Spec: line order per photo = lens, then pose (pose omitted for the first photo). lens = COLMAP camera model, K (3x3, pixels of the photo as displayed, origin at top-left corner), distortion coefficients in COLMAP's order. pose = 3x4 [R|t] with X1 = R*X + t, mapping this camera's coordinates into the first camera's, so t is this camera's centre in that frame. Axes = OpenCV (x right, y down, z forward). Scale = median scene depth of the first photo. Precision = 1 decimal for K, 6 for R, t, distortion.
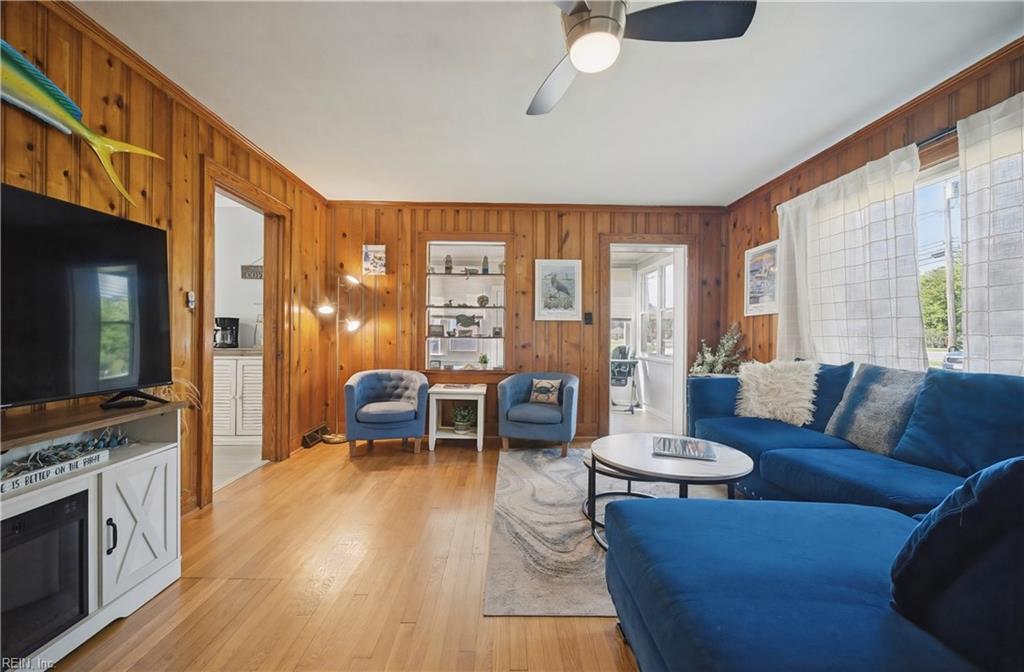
lens RADIAL K [[409.0, 0, 511.2], [0, 409.0, 336.2], [0, 0, 1]] dist [-0.005840, 0.001221]
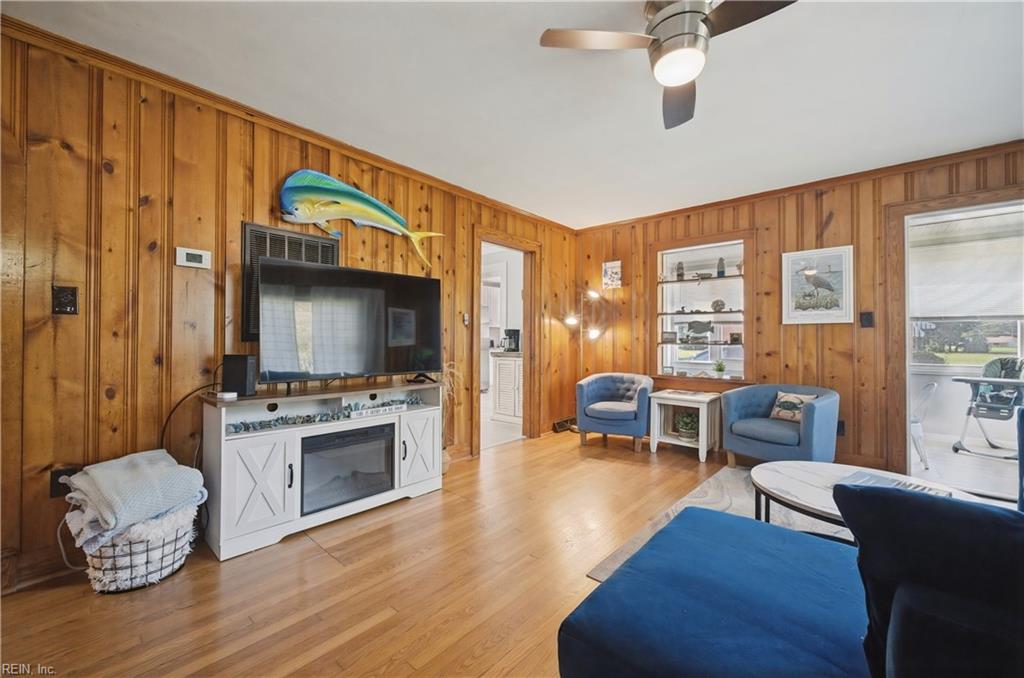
lens RADIAL K [[409.0, 0, 508.7], [0, 409.0, 335.1], [0, 0, 1]] dist [-0.005840, 0.001221]
pose [[0.735044, -0.014066, -0.677874, 0.247130], [0.000522, 0.999796, -0.020180, 0.001534], [0.678020, 0.014480, 0.734901, -0.020201]]
